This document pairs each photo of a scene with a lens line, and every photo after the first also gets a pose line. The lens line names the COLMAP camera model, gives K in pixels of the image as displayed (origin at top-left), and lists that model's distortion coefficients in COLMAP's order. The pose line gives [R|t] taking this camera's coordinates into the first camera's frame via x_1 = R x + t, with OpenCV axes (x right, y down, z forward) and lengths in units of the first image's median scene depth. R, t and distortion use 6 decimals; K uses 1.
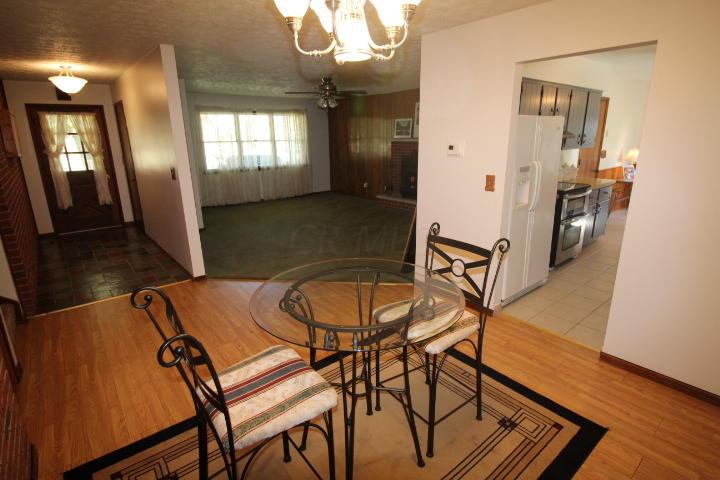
lens RADIAL K [[377.2, 0, 366.2], [0, 377.2, 240.5], [0, 0, 1]] dist [0.017193, -0.019031]
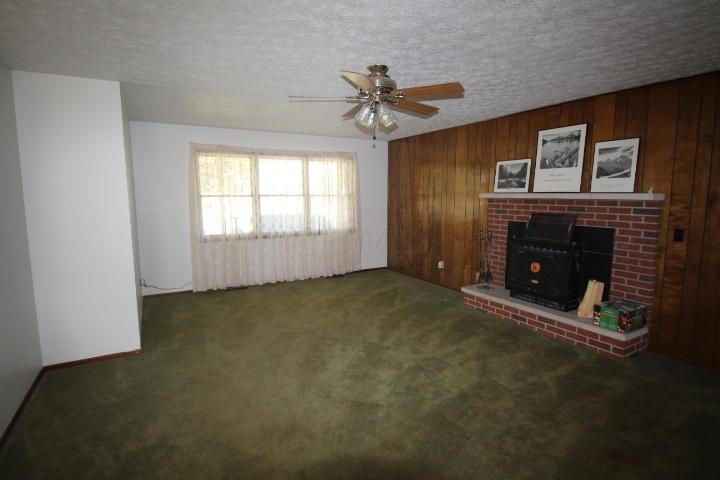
lens RADIAL K [[377.2, 0, 366.2], [0, 377.2, 240.5], [0, 0, 1]] dist [0.017193, -0.019031]
pose [[0.985351, 0.030516, -0.167783, -0.020320], [-0.054590, 0.988532, -0.140799, -0.093072], [0.161563, 0.147896, 0.975717, 0.363036]]
